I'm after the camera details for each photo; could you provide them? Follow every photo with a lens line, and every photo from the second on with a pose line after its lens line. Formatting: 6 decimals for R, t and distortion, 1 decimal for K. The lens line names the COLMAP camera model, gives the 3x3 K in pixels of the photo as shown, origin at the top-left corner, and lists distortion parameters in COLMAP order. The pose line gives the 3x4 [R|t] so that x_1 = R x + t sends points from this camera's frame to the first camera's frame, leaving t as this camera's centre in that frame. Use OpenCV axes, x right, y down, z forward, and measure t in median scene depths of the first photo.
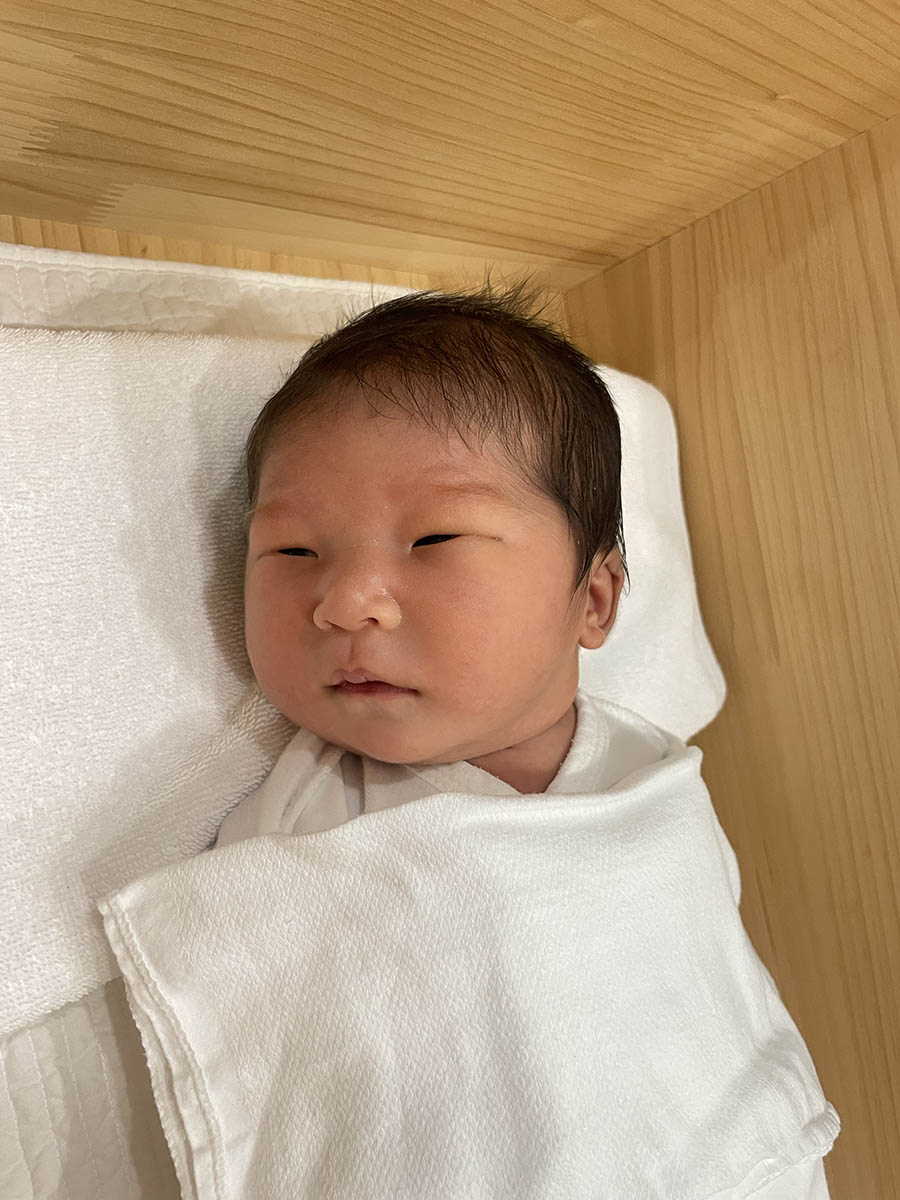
lens RADIAL K [[1003.2, 0, 447.7], [0, 1003.2, 571.3], [0, 0, 1]] dist [0.031227, -0.111267]
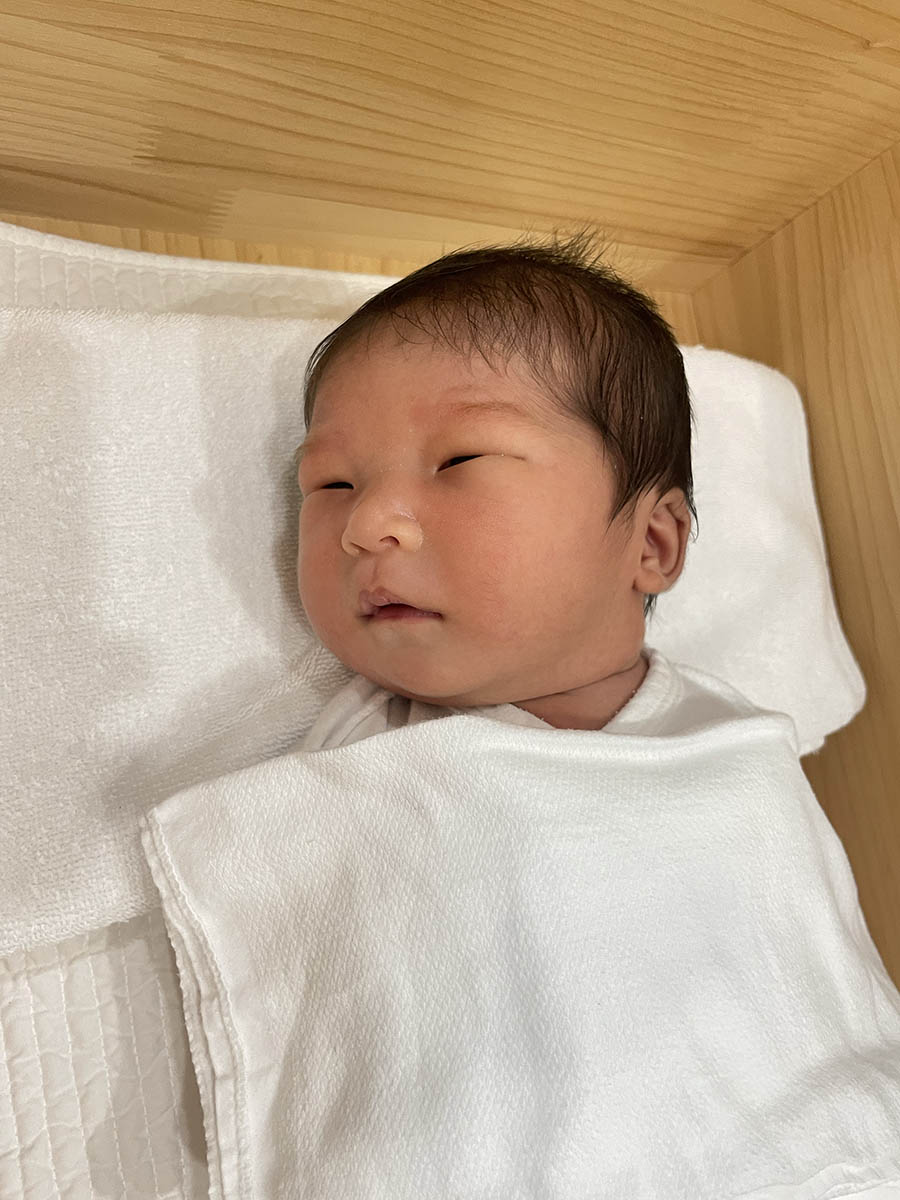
lens RADIAL K [[1003.2, 0, 447.7], [0, 1003.2, 571.3], [0, 0, 1]] dist [0.031227, -0.111267]
pose [[0.975704, -0.012652, -0.218729, 0.178948], [-0.006586, 0.996186, -0.087002, 0.152861], [0.218995, 0.086329, 0.971899, 0.035939]]
